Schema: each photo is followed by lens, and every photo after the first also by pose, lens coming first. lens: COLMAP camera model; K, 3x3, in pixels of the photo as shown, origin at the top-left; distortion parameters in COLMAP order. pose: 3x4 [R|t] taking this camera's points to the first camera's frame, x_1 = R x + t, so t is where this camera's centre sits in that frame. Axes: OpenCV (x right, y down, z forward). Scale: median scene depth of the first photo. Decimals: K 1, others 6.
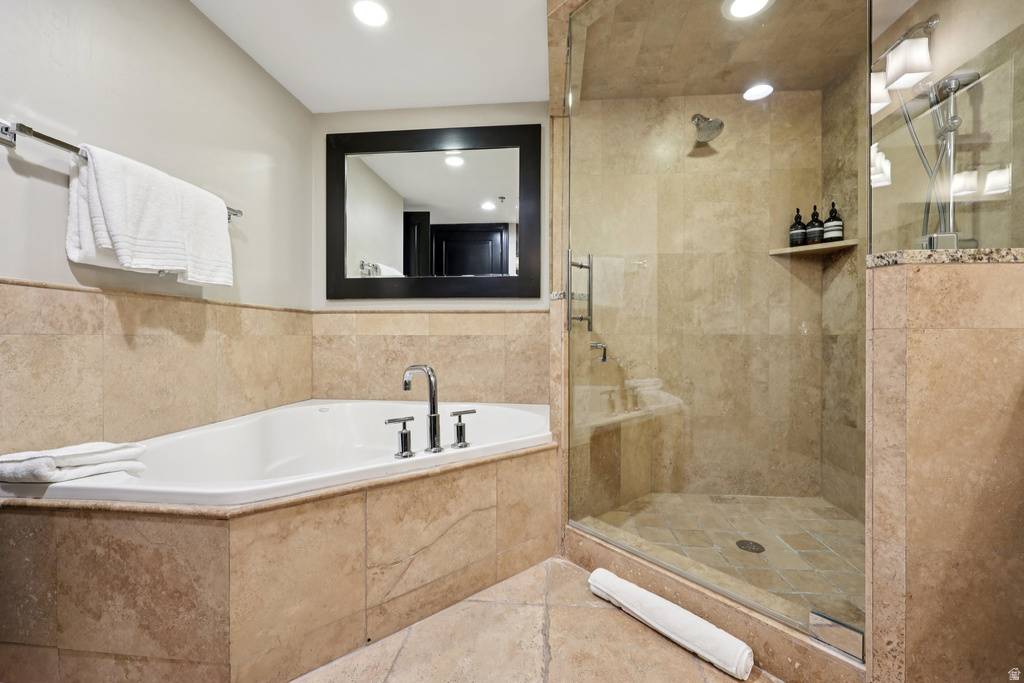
lens RADIAL K [[418.7, 0, 547.3], [0, 418.7, 346.4], [0, 0, 1]] dist [-0.000736, 0.001539]
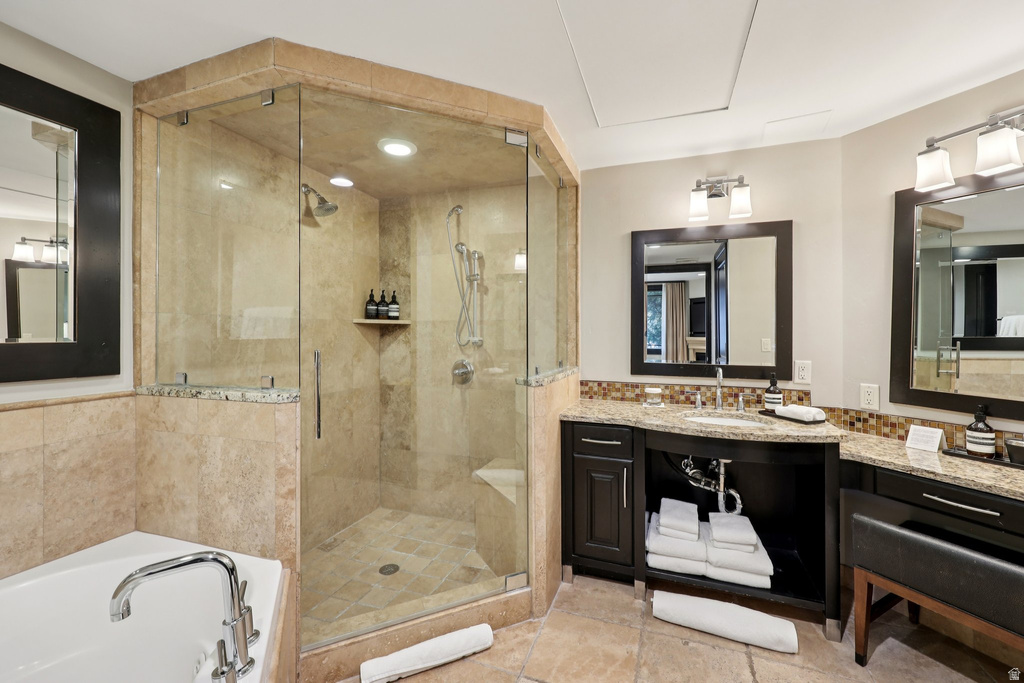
lens RADIAL K [[418.7, 0, 507.2], [0, 418.7, 330.7], [0, 0, 1]] dist [-0.000736, 0.001539]
pose [[0.276828, 0.003474, 0.960913, -0.526796], [0.003392, 0.999984, -0.004592, -0.196979], [-0.960913, 0.004531, 0.276812, 0.249764]]
